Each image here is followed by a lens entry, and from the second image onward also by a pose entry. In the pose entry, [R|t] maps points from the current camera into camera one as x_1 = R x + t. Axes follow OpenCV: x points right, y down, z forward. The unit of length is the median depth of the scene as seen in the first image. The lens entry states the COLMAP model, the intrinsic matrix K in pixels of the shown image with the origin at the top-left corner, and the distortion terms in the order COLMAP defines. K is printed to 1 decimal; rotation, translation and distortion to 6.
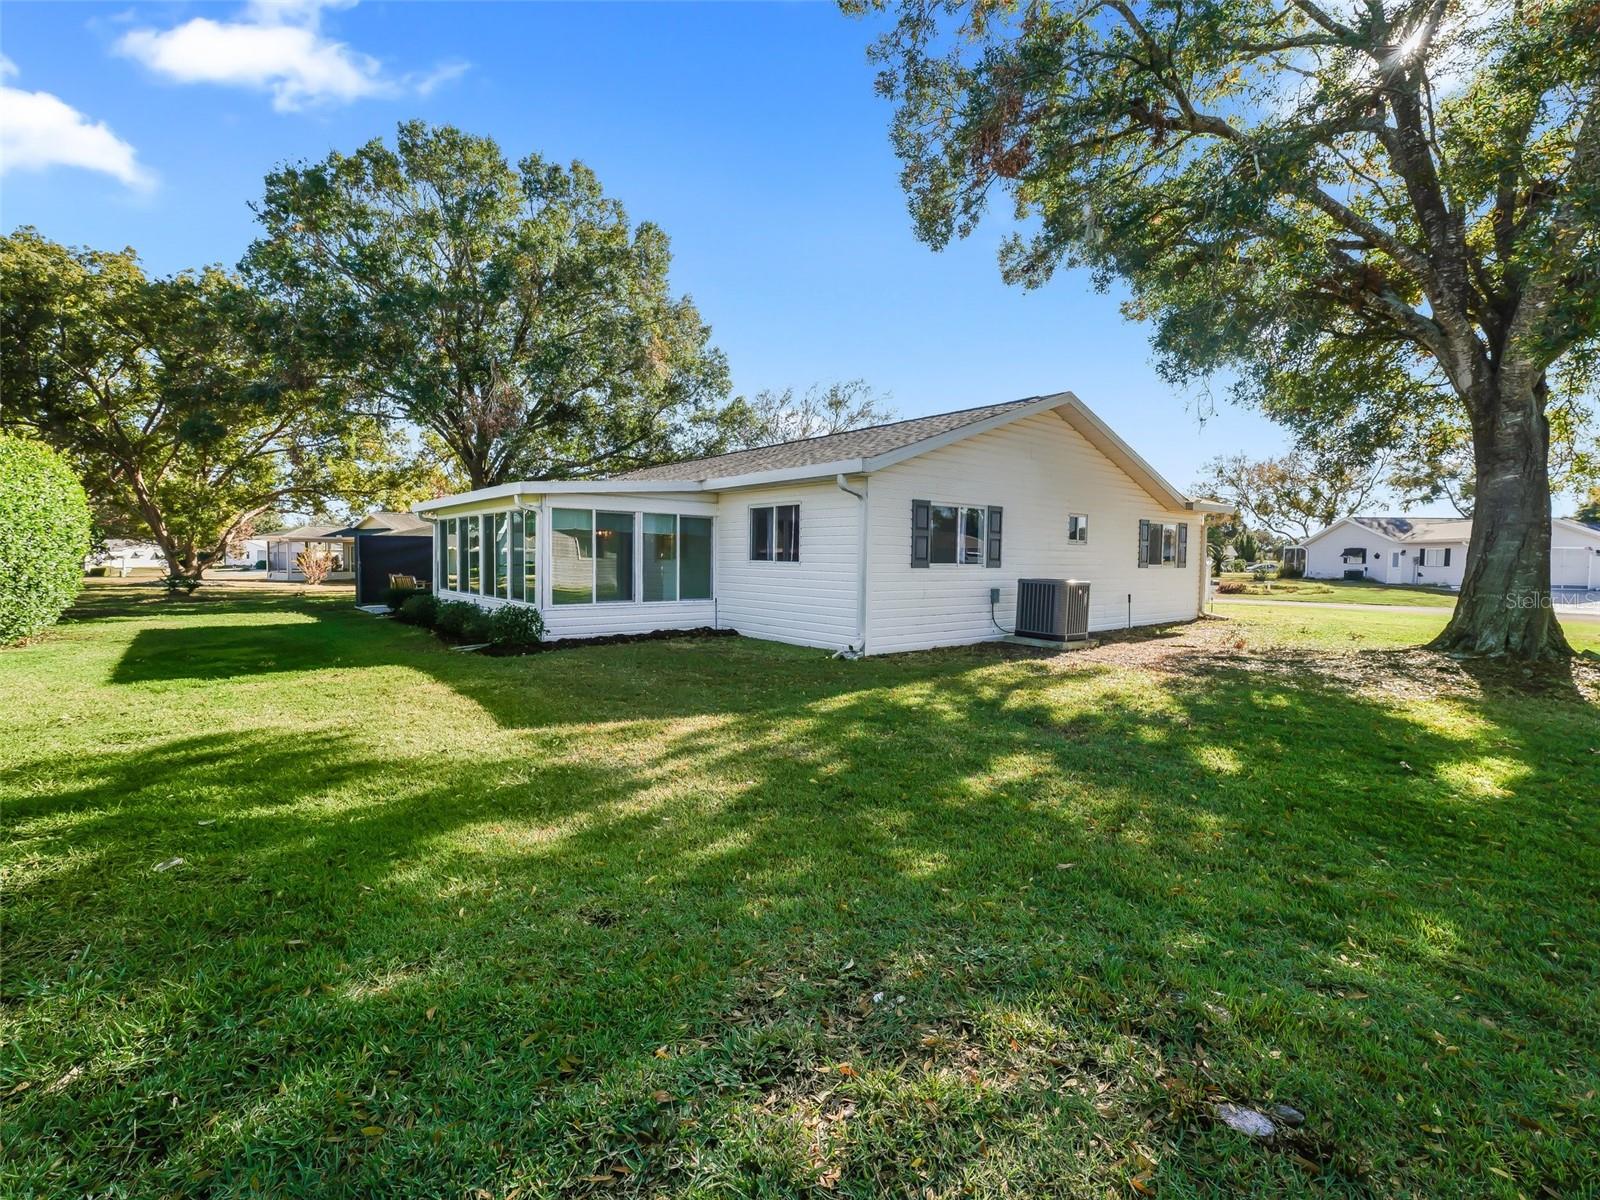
lens RADIAL K [[746.6, 0, 802.5], [0, 746.6, 595.8], [0, 0, 1]] dist [-0.001762, -0.000409]
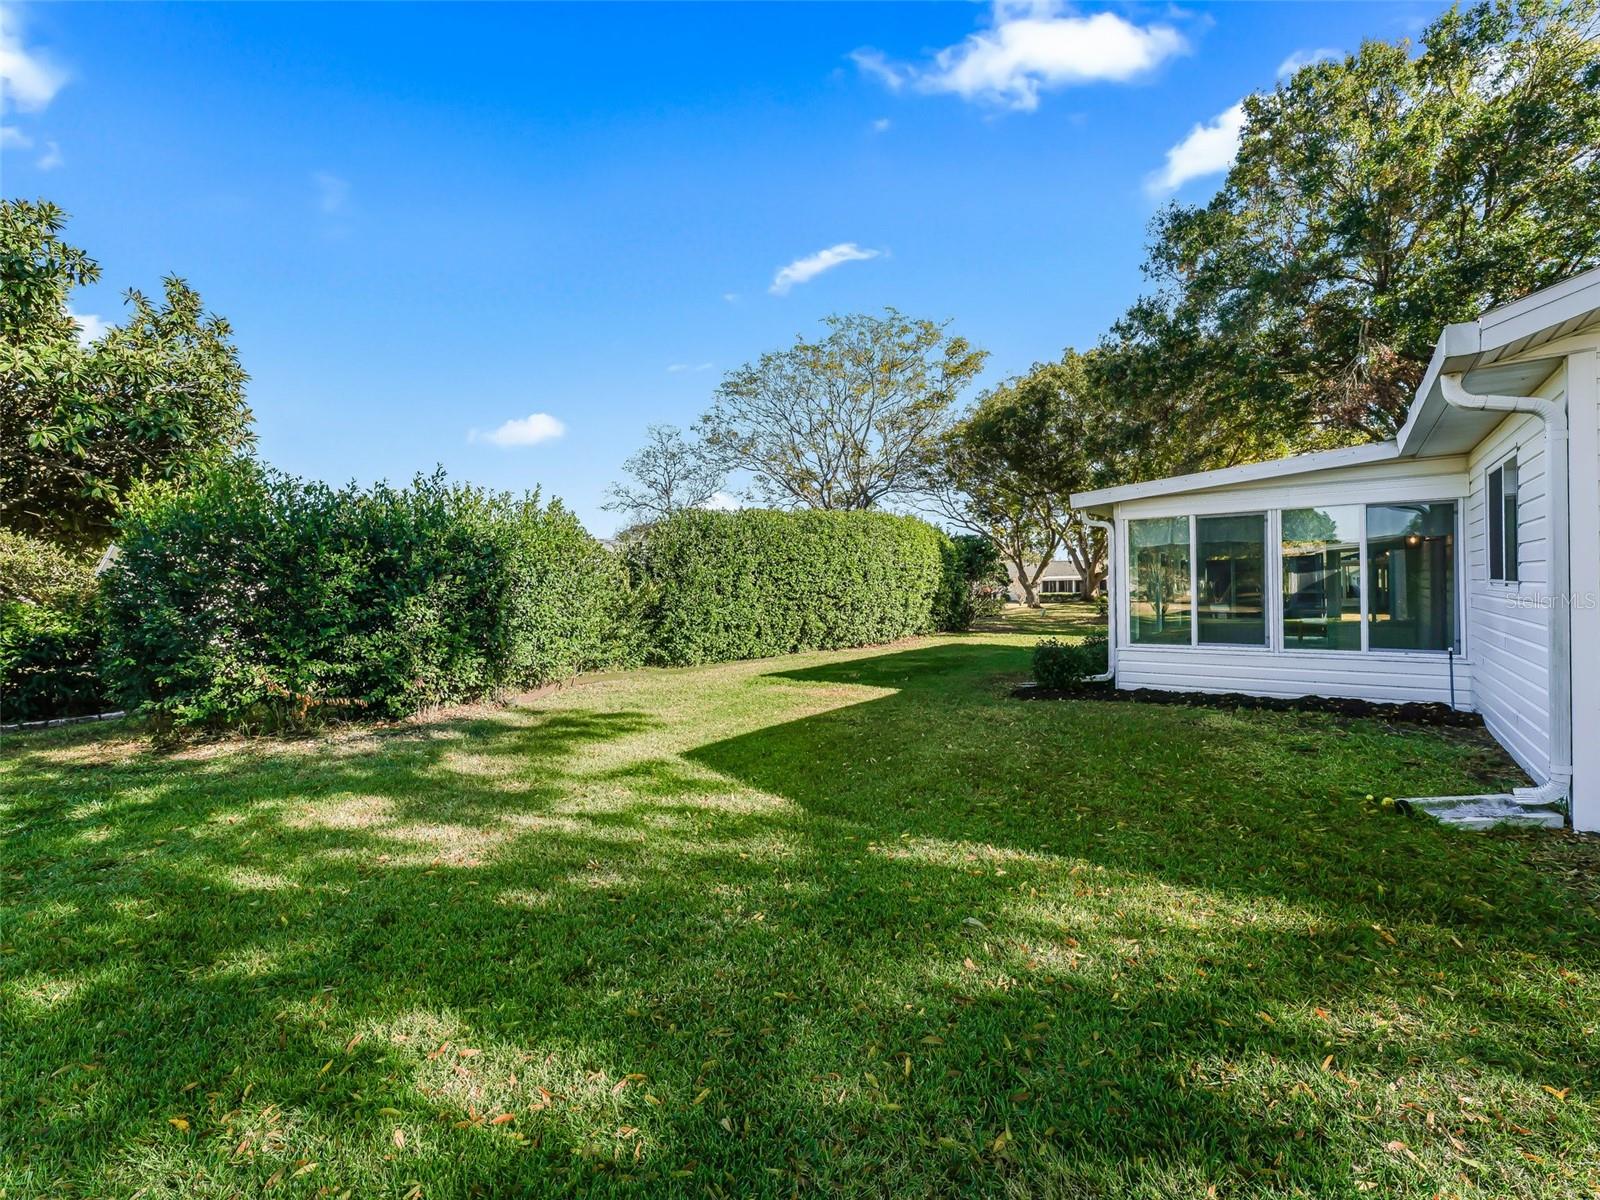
lens RADIAL K [[746.6, 0, 802.5], [0, 746.6, 595.8], [0, 0, 1]] dist [-0.001762, -0.000409]
pose [[0.241706, 0.003728, -0.970342, 0.691463], [-0.037869, 0.999267, -0.005594, -0.040508], [0.969610, 0.038098, 0.241670, 0.991654]]
